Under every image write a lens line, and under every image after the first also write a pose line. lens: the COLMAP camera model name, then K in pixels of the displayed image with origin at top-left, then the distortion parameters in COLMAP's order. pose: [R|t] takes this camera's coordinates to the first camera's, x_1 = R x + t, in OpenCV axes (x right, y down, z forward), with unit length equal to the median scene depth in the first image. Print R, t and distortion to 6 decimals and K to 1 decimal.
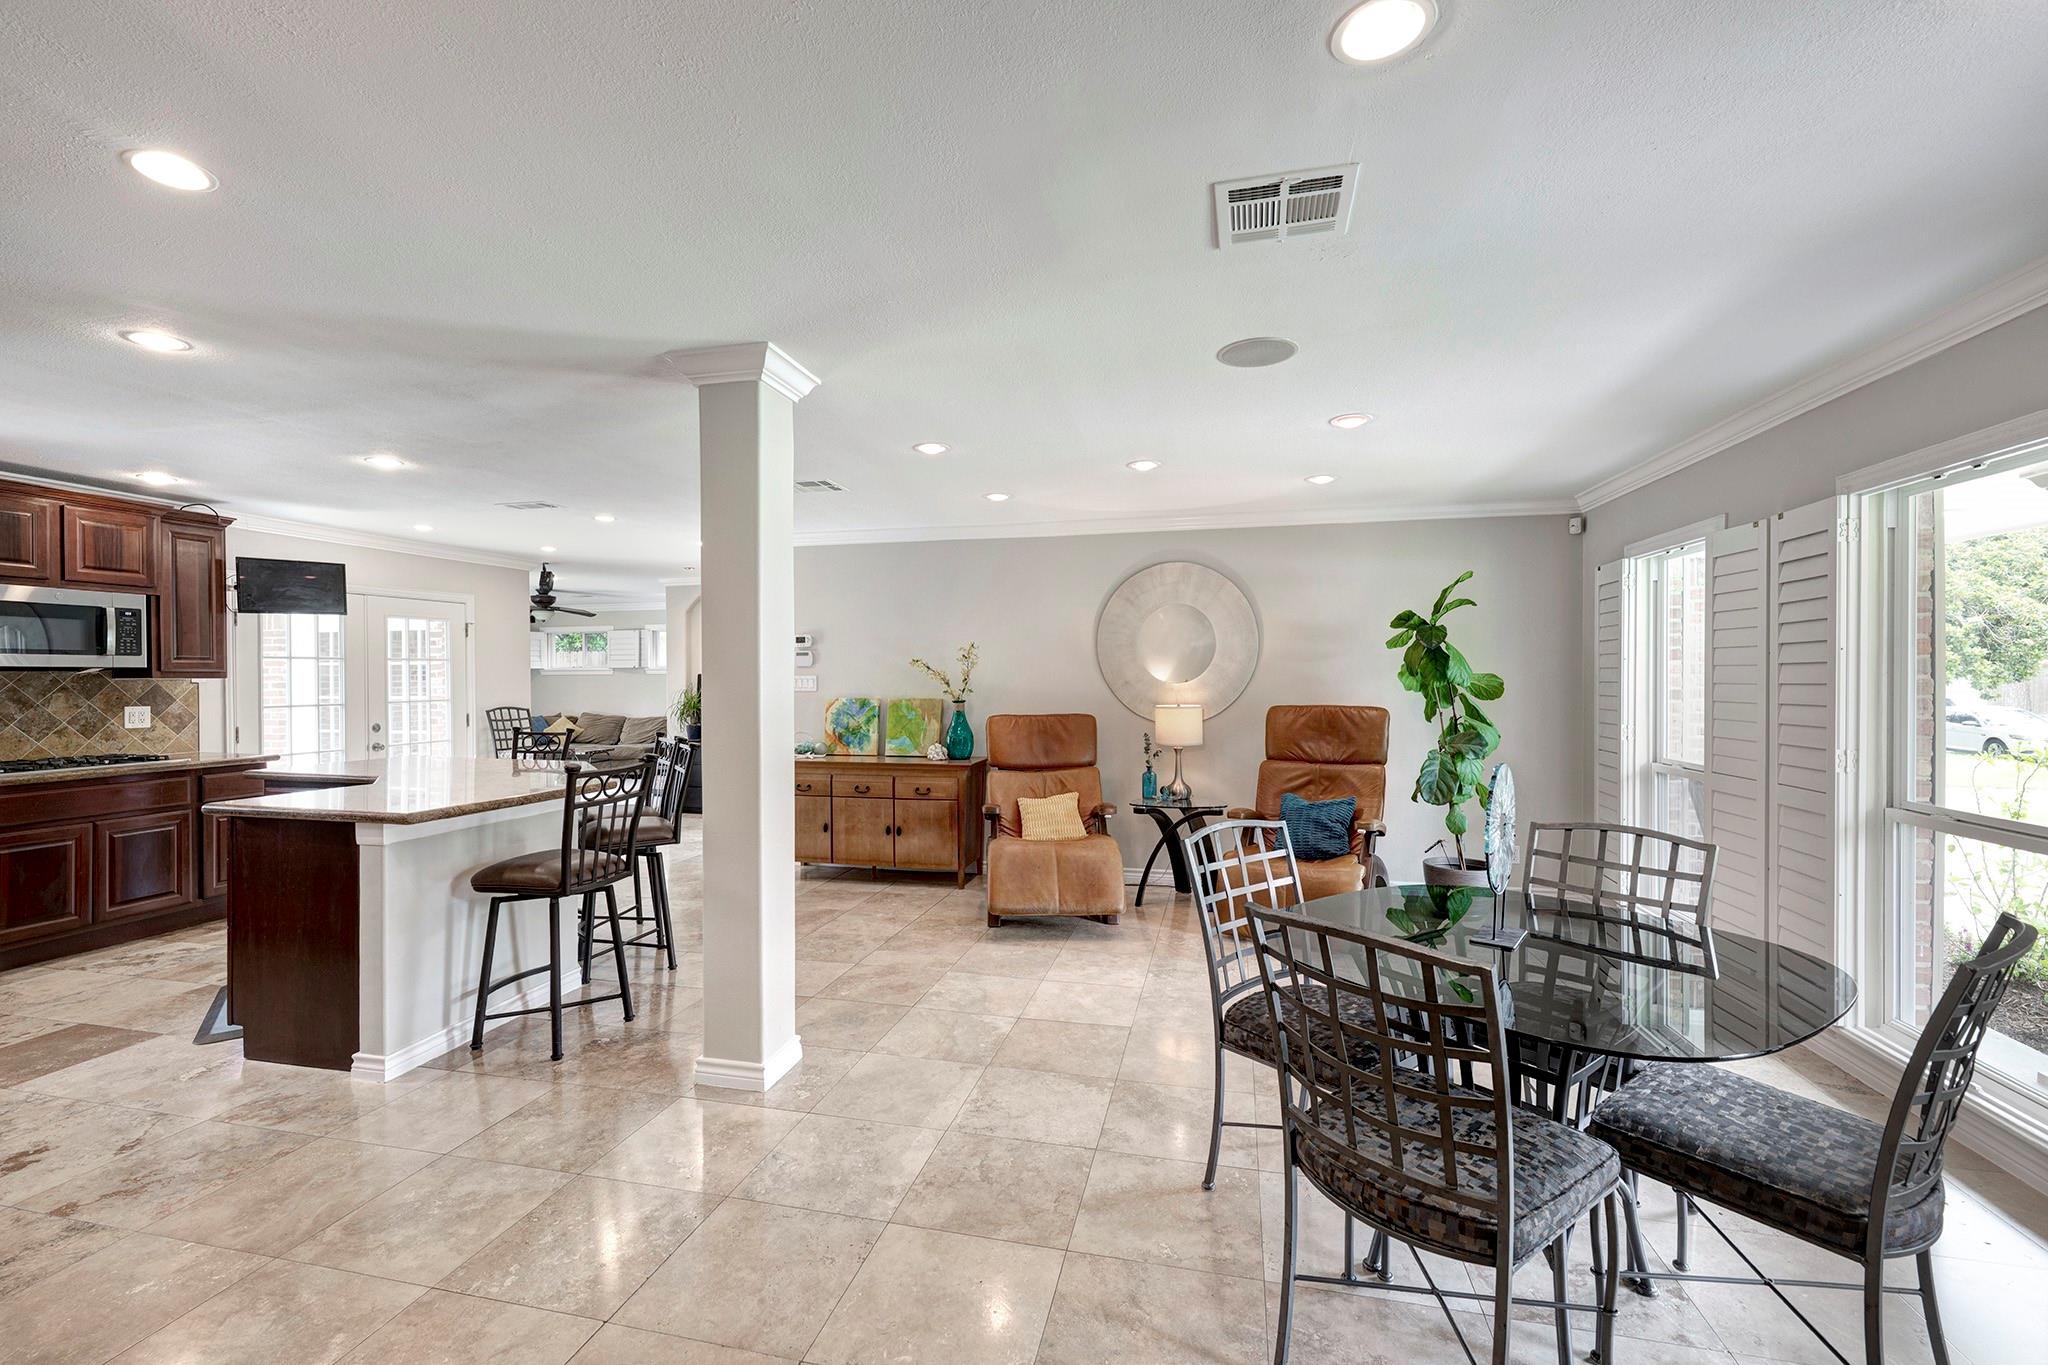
lens RADIAL K [[901.4, 0, 1008.3], [0, 901.4, 678.3], [0, 0, 1]] dist [0.001457, 0.000047]
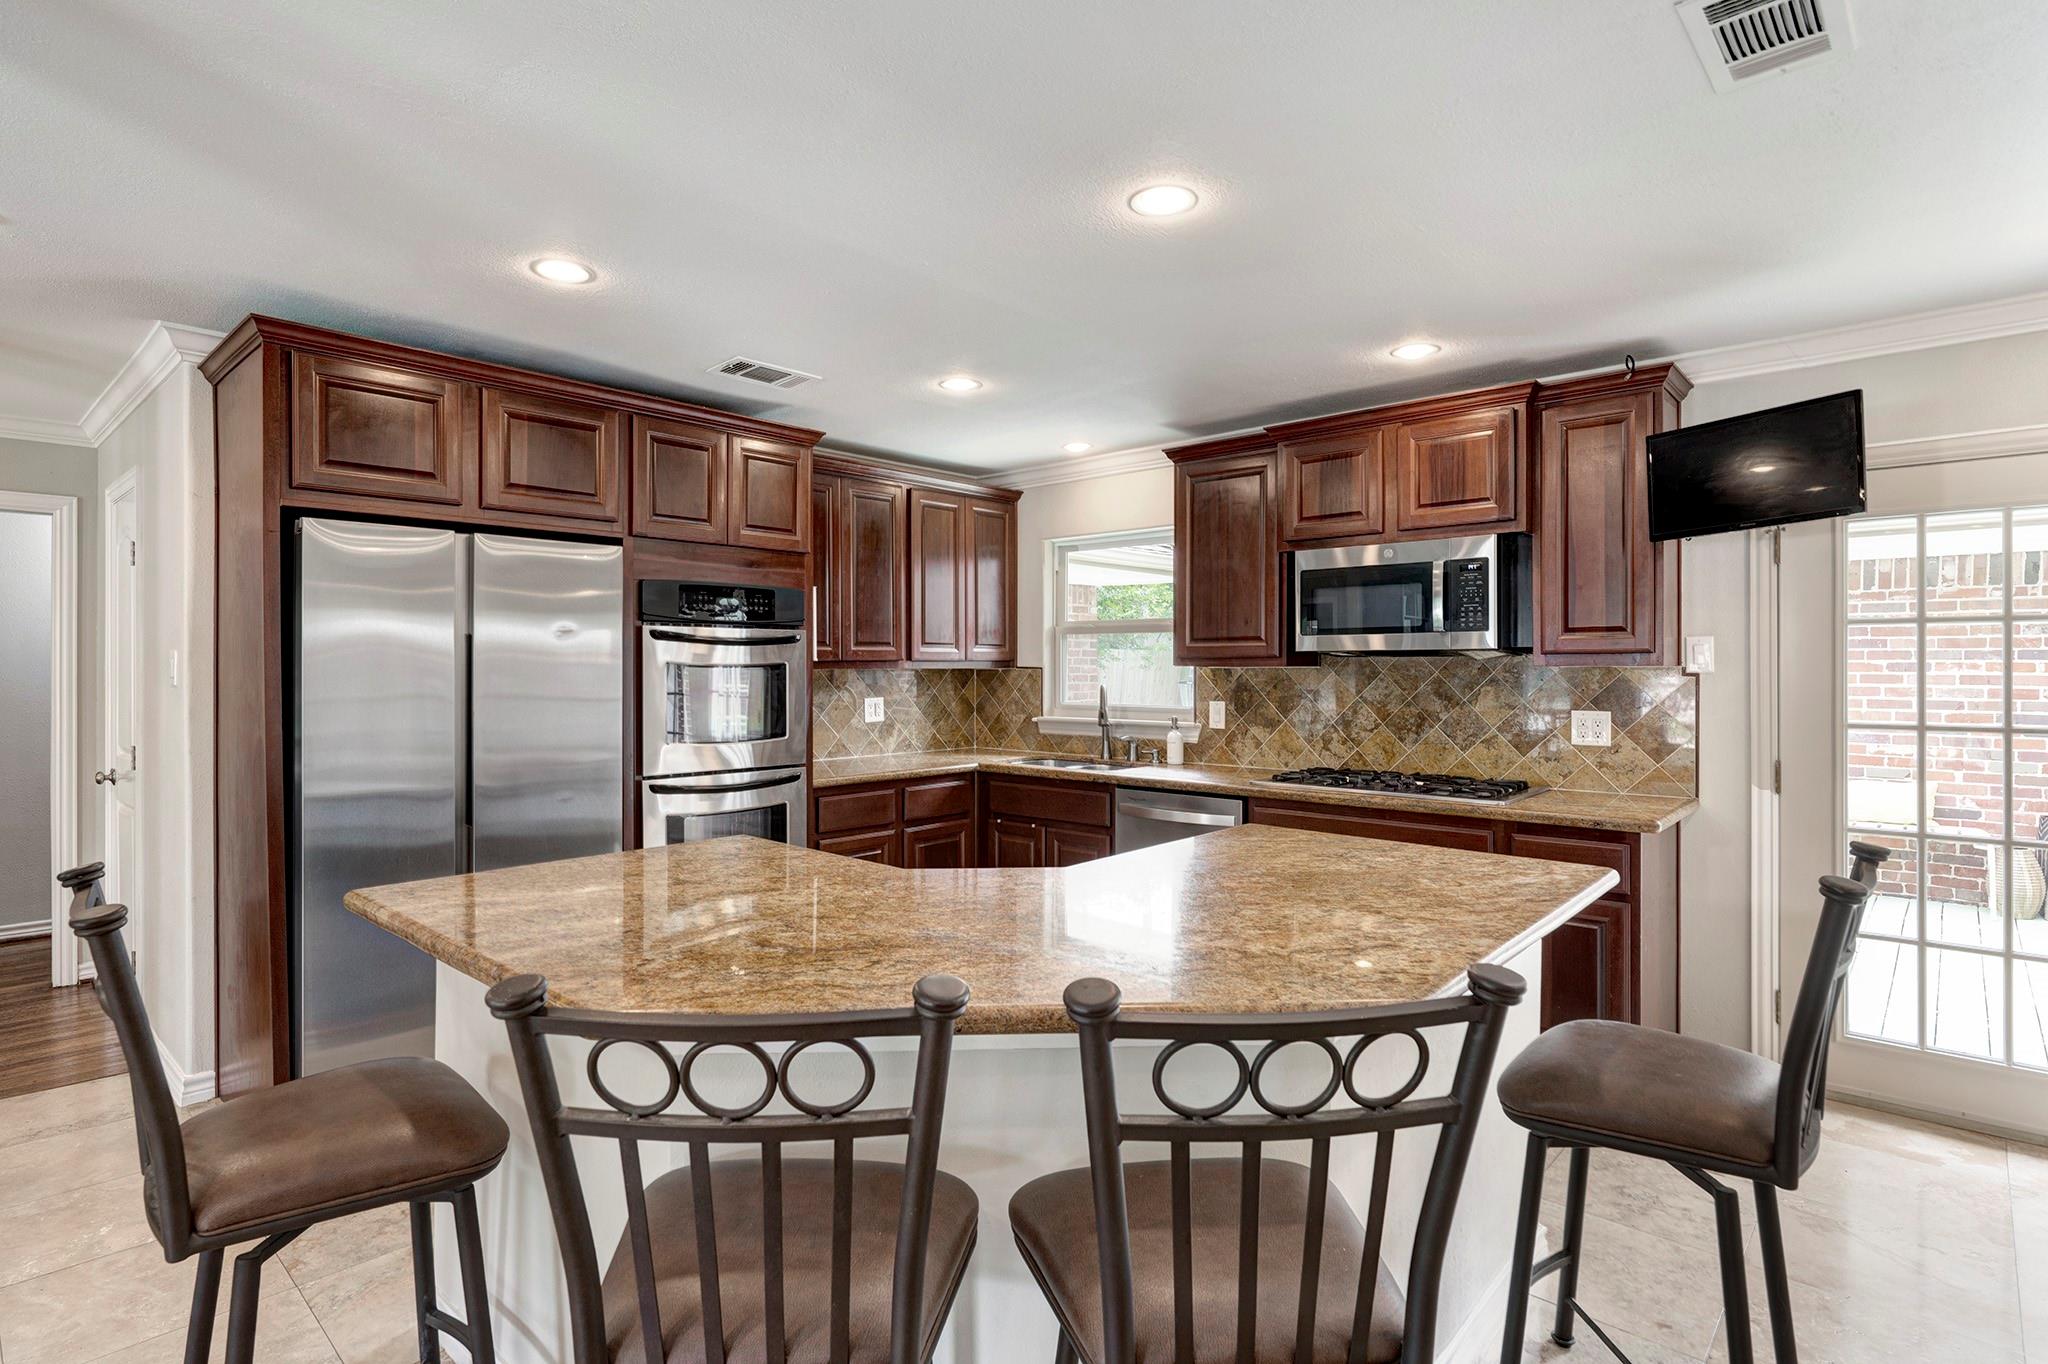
lens RADIAL K [[1021.9, 0, 1025.2], [0, 1021.9, 673.8], [0, 0, 1]] dist [0.013064, 0.001039]
pose [[-0.463307, 0.009776, -0.886144, -0.157445], [-0.000355, 0.999937, 0.011217, -0.002566], [0.886198, 0.005511, -0.463274, 0.992356]]
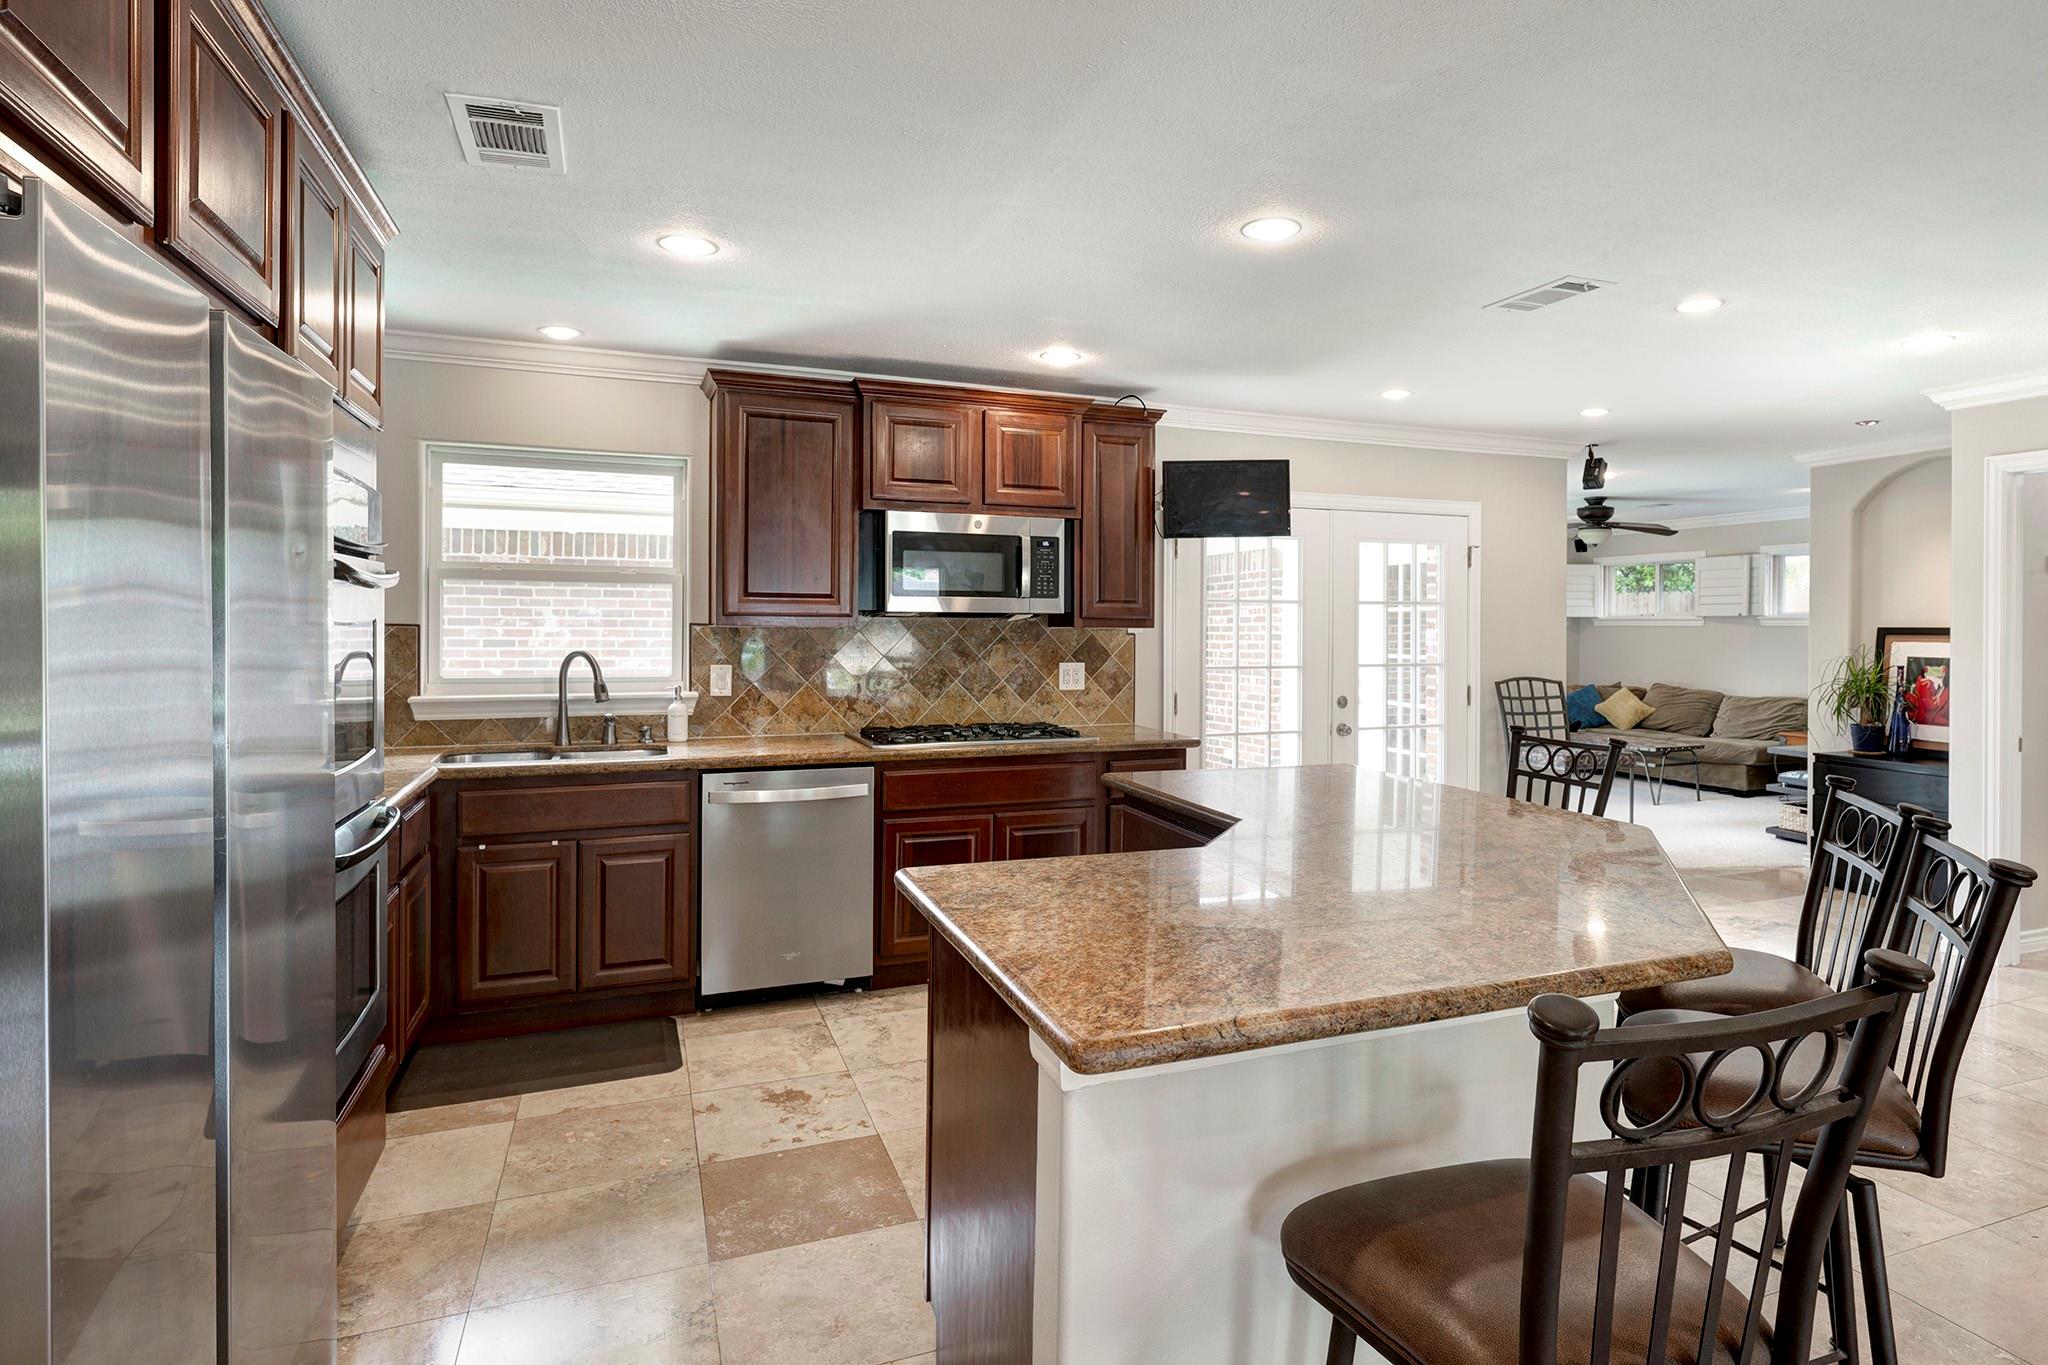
lens RADIAL K [[1088.6, 0, 1070.0], [0, 1088.6, 638.5], [0, 0, 1]] dist [0.004588, 0.001434]
pose [[0.592575, 0.018474, -0.805303, -0.197995], [-0.011611, 0.999829, 0.014393, -0.004078], [0.805431, 0.000821, 0.592688, 0.436090]]
